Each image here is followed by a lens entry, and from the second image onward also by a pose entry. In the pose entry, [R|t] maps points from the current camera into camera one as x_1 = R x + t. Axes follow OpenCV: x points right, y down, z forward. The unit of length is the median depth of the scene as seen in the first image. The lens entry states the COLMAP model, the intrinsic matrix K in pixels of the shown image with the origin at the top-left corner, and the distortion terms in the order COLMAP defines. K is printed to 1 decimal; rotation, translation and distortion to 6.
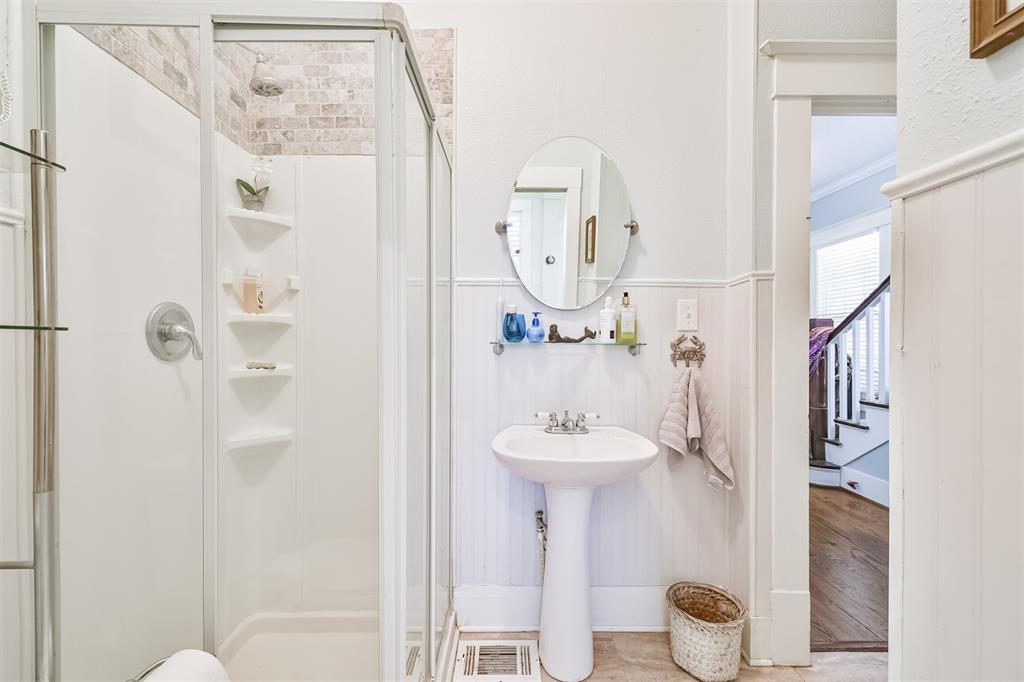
lens RADIAL K [[424.0, 0, 514.4], [0, 424.0, 340.9], [0, 0, 1]] dist [0.012694, 0.000107]
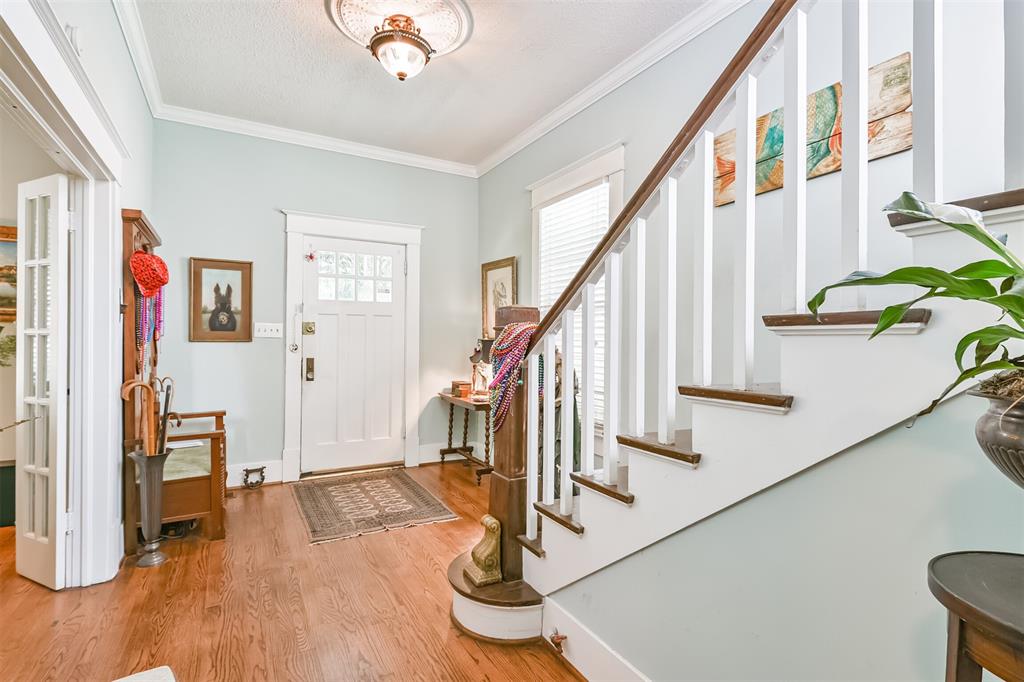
lens RADIAL K [[487.6, 0, 511.1], [0, 487.6, 342.3], [0, 0, 1]] dist [-0.001546, -0.000034]
pose [[0.879503, 0.004182, 0.475876, 0.441075], [-0.007858, 0.999953, 0.005736, -0.011632], [-0.475829, -0.008784, 0.879494, 0.497975]]
